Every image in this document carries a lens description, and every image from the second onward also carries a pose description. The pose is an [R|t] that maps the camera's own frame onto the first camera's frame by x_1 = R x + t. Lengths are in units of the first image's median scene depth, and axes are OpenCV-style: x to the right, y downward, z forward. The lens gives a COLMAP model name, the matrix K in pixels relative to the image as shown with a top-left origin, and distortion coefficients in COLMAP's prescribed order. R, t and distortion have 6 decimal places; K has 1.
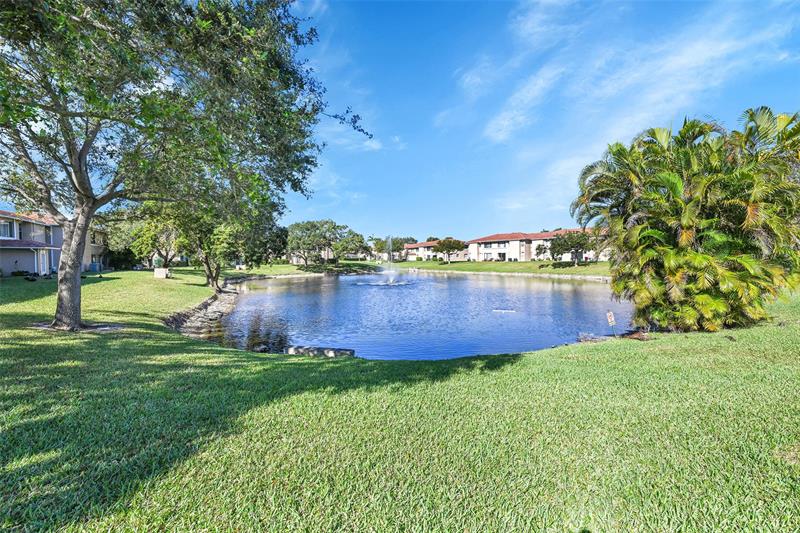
lens RADIAL K [[321.3, 0, 401.7], [0, 321.3, 261.8], [0, 0, 1]] dist [0.003426, -0.000568]
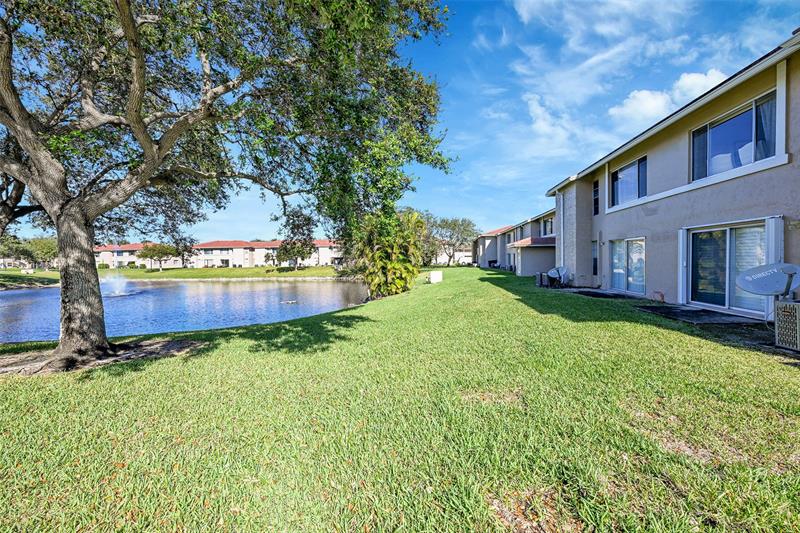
lens RADIAL K [[321.3, 0, 397.5], [0, 321.3, 268.5], [0, 0, 1]] dist [0.003426, -0.000568]
pose [[0.623352, -0.018617, 0.781720, -0.197431], [0.015254, 0.999816, 0.011648, -0.002404], [-0.781793, 0.004664, 0.623521, -0.109736]]
